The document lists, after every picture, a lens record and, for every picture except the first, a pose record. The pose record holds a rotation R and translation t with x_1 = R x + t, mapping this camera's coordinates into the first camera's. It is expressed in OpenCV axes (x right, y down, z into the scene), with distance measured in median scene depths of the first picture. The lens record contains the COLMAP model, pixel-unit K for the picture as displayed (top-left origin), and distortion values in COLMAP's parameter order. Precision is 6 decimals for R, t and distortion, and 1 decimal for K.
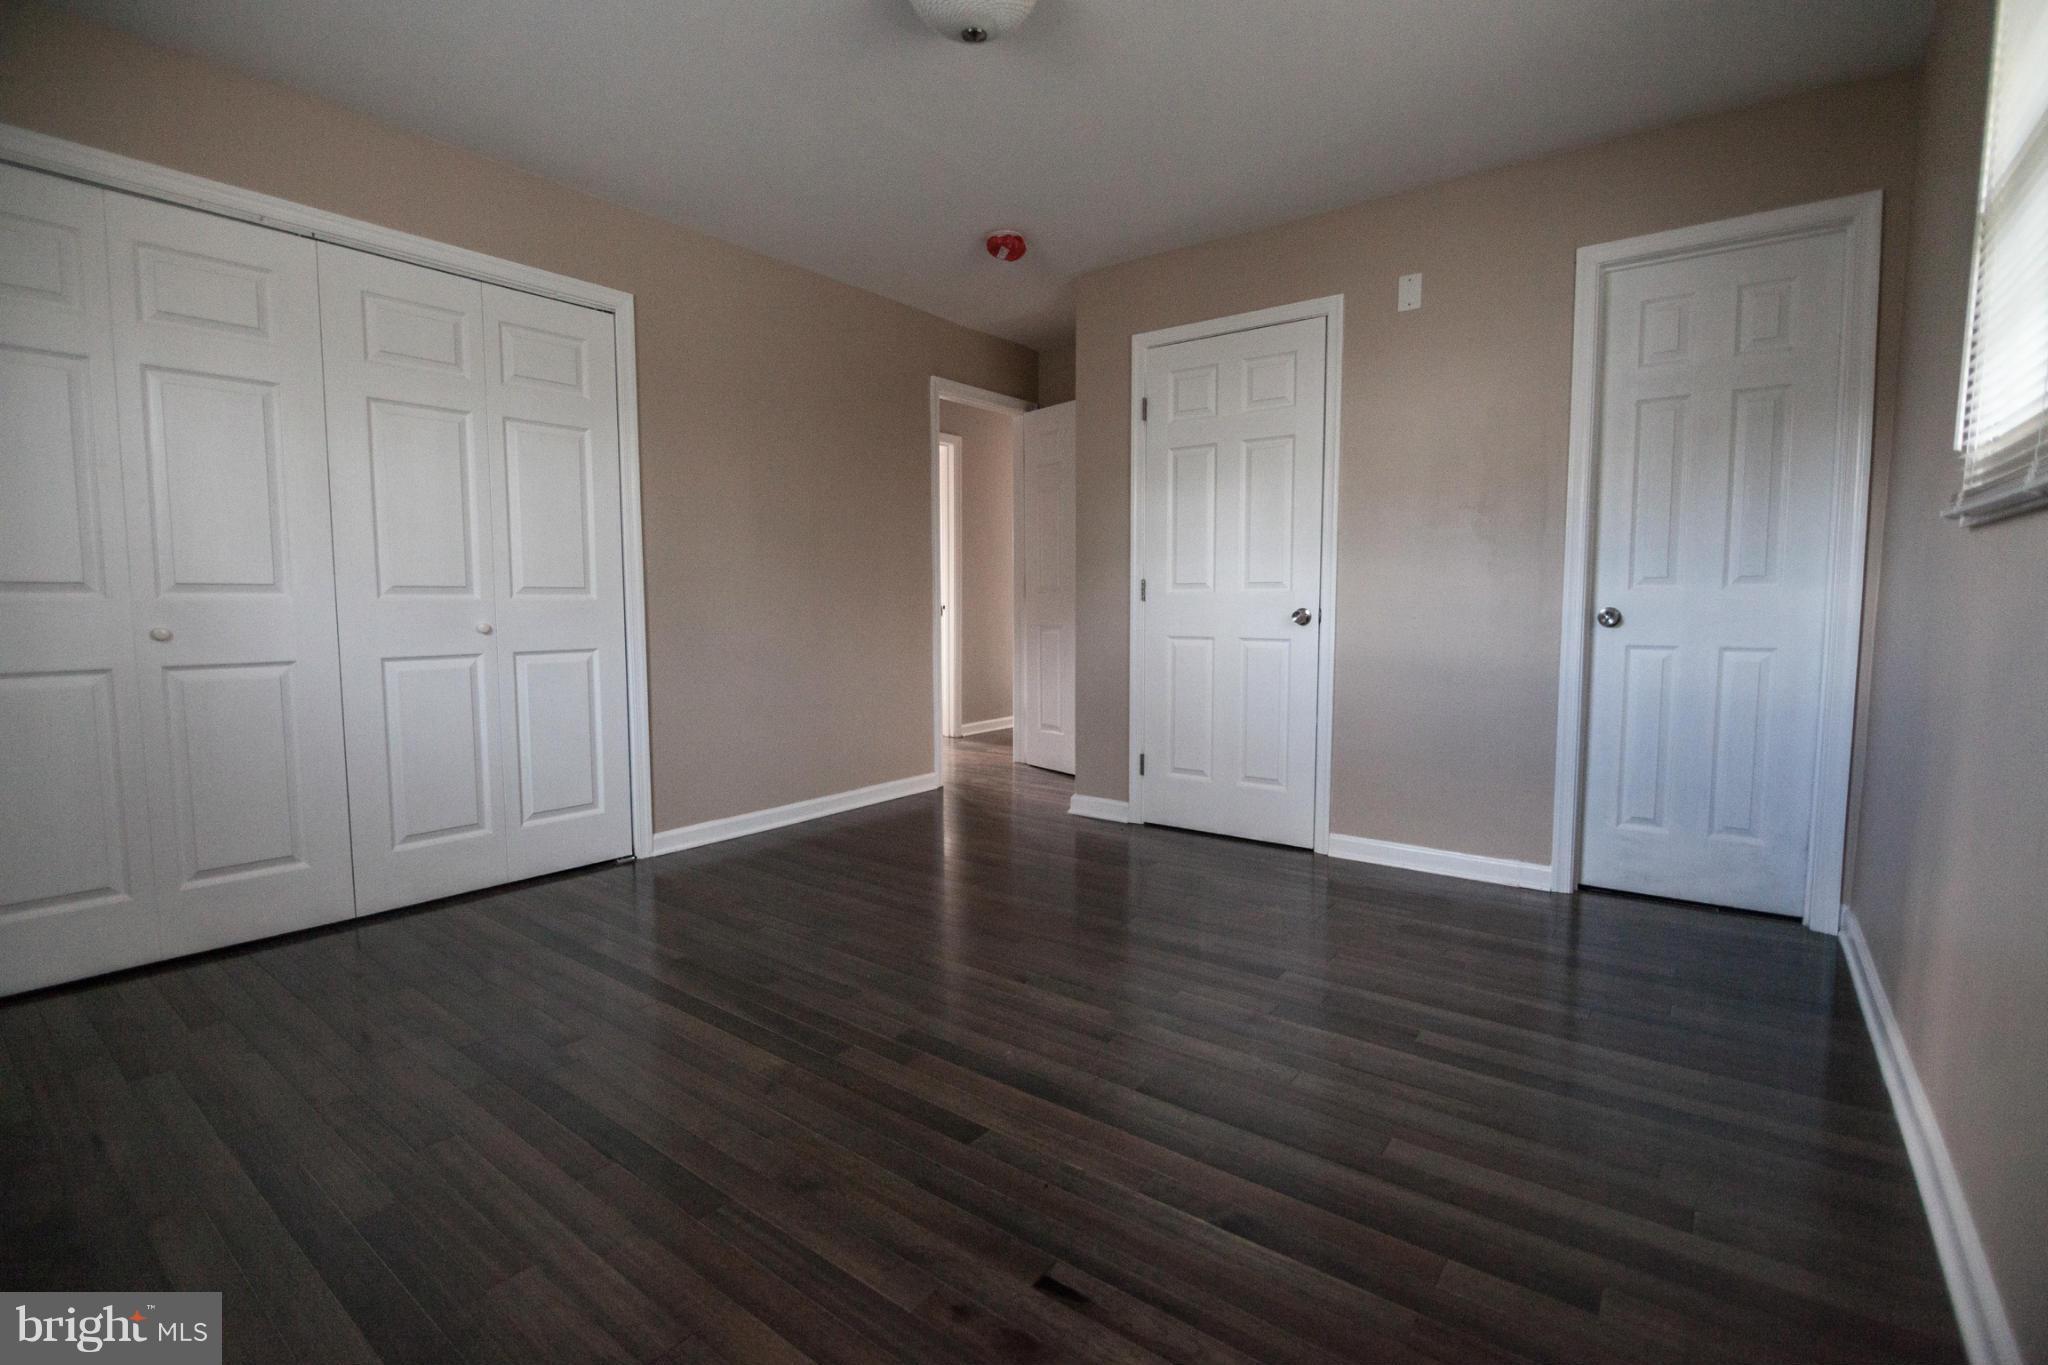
lens RADIAL K [[926.5, 0, 1011.3], [0, 926.5, 676.4], [0, 0, 1]] dist [-0.010244, -0.001670]
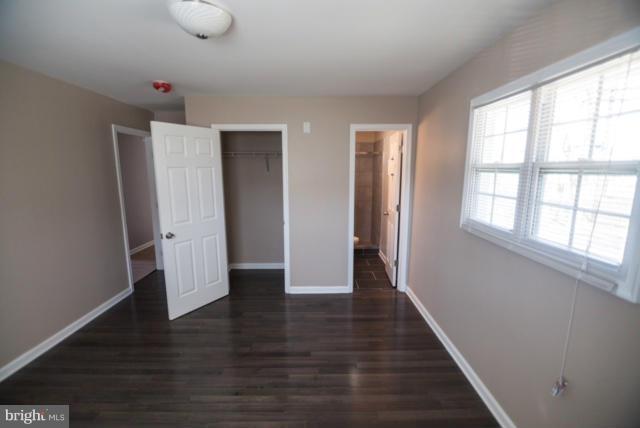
lens RADIAL K [[282.8, 0, 317.8], [0, 282.8, 212.6], [0, 0, 1]] dist [-0.014883, -0.000058]
pose [[0.786785, -0.095494, 0.609796, -0.172207], [0.052092, 0.994708, 0.088560, -0.181848], [-0.615025, -0.037912, 0.787595, 0.146629]]
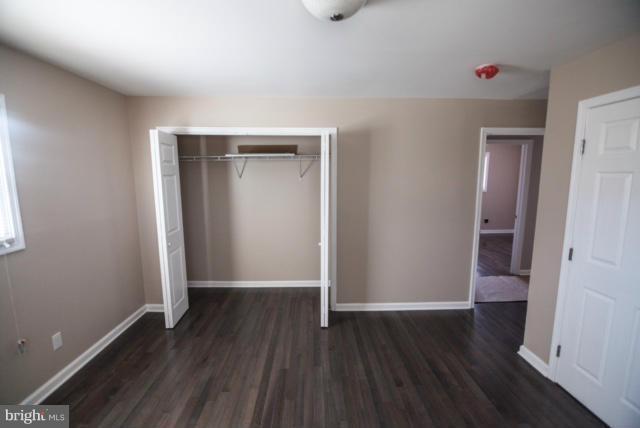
lens RADIAL K [[282.8, 0, 317.2], [0, 282.8, 212.9], [0, 0, 1]] dist [-0.014883, -0.000058]
pose [[0.634738, 0.101760, -0.765998, 0.258624], [-0.060835, 0.994795, 0.081745, -0.202930], [0.770329, -0.005287, 0.637625, 0.358737]]
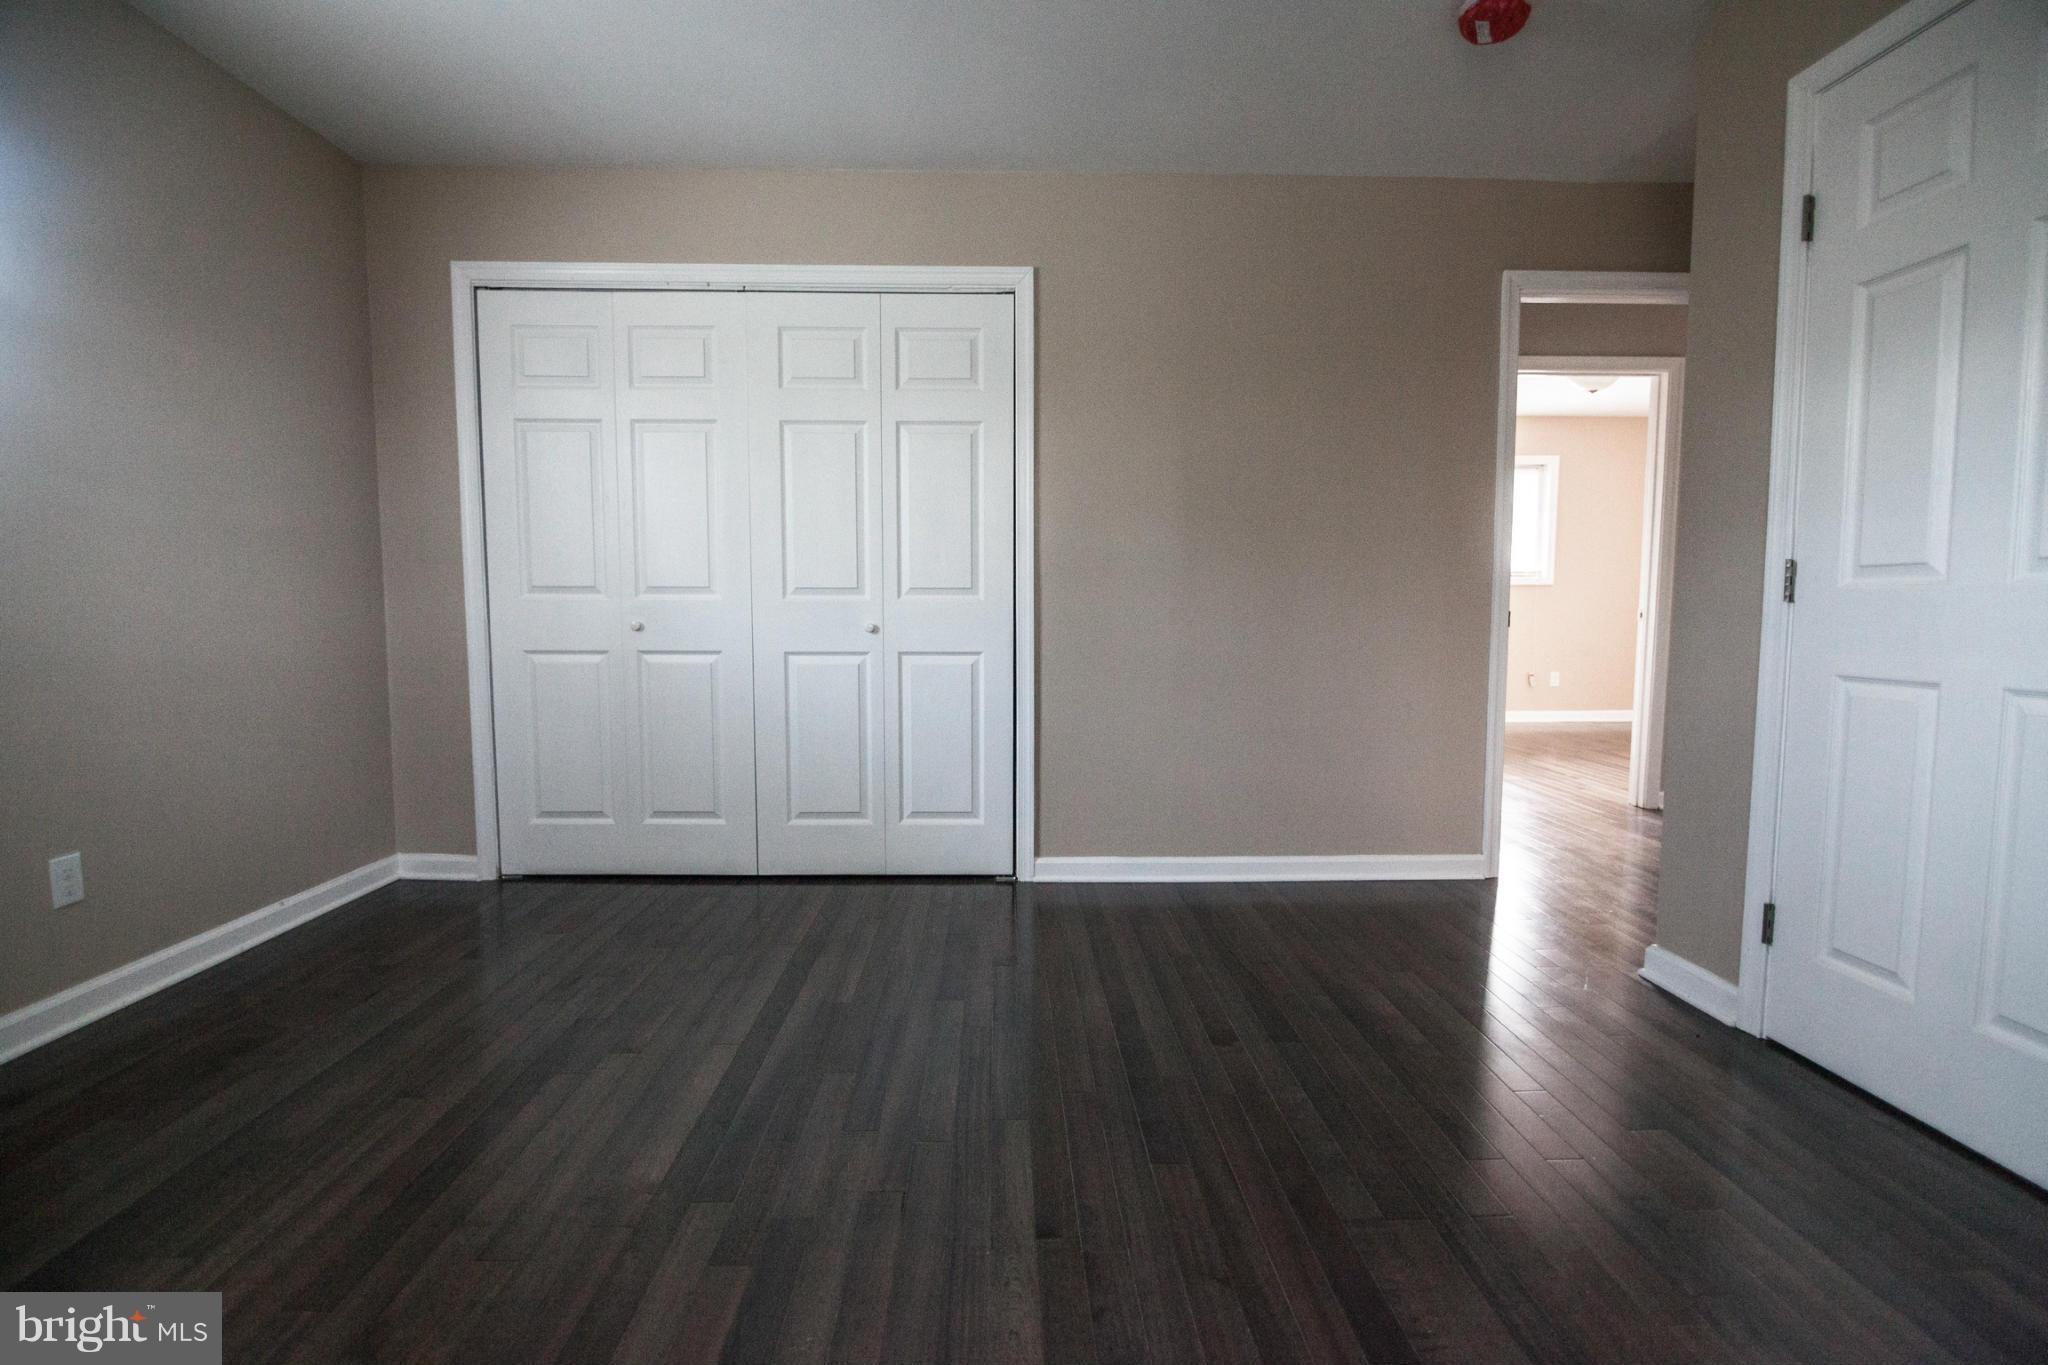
lens RADIAL K [[926.5, 0, 1010.2], [0, 926.5, 673.8], [0, 0, 1]] dist [-0.010244, -0.001670]
pose [[0.629822, 0.058580, -0.774527, 0.296762], [-0.065913, 0.997586, 0.021853, -0.028844], [0.773937, 0.037288, 0.632163, 0.400429]]
